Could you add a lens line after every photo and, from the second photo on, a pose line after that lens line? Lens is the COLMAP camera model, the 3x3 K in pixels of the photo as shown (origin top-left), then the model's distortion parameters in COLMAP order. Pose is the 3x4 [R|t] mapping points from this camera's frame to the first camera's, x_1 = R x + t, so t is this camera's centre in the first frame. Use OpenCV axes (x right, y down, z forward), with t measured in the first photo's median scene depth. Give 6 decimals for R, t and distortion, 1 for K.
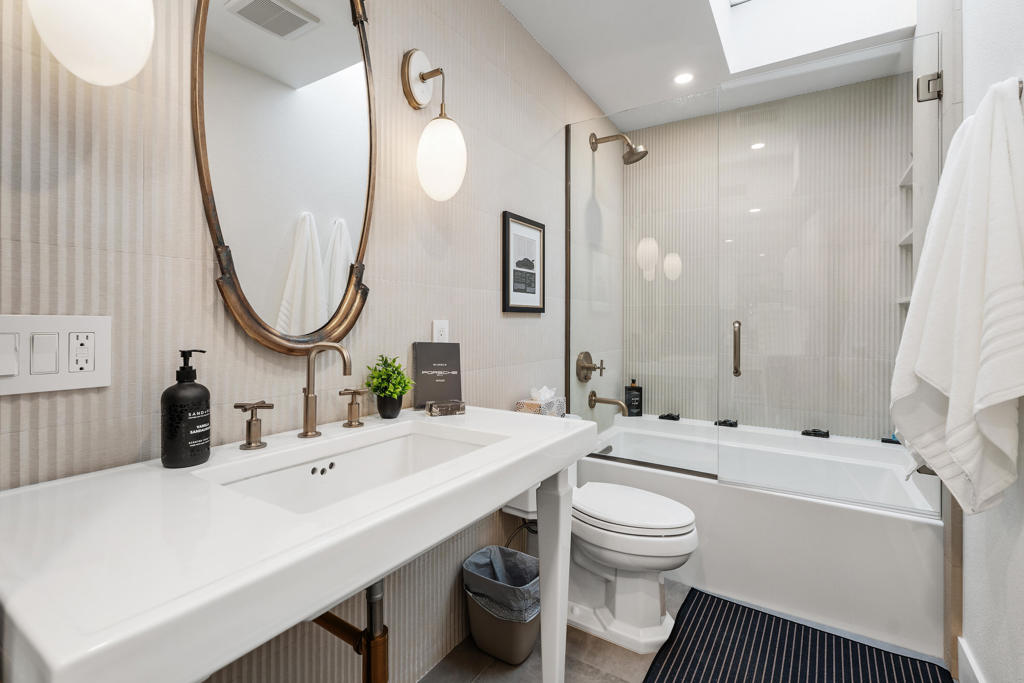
lens RADIAL K [[471.7, 0, 509.8], [0, 471.7, 326.5], [0, 0, 1]] dist [0.008973, -0.000479]
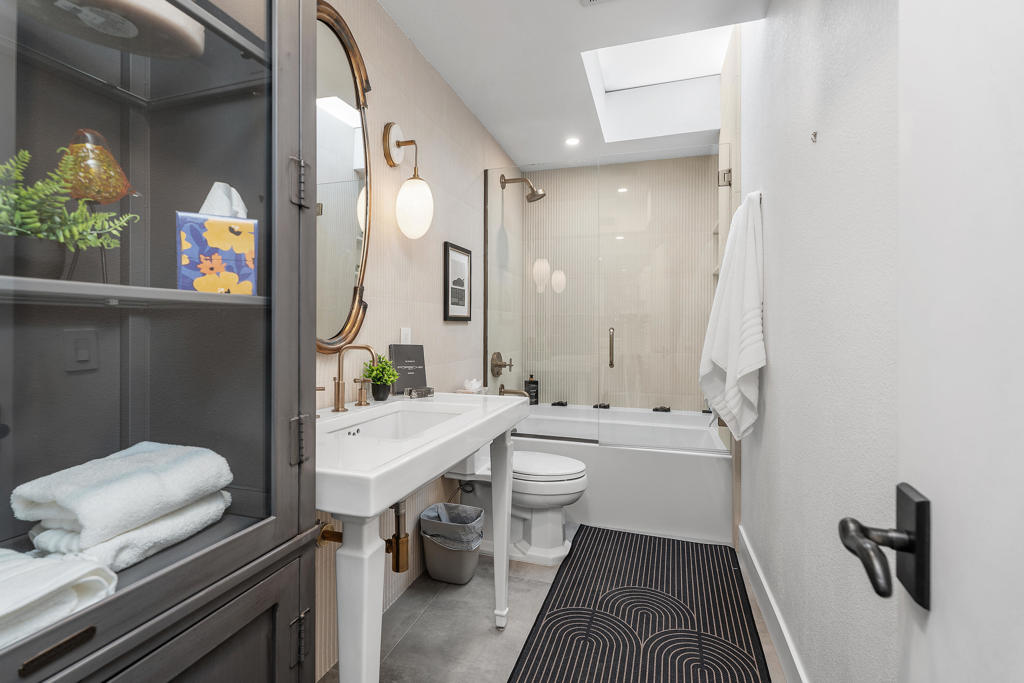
lens RADIAL K [[471.7, 0, 514.0], [0, 471.7, 333.6], [0, 0, 1]] dist [0.008973, -0.000479]
pose [[0.965066, -0.002762, 0.261994, -0.185874], [0.001490, 0.999986, 0.005051, -0.002453], [-0.262004, -0.004484, 0.965056, -0.307981]]
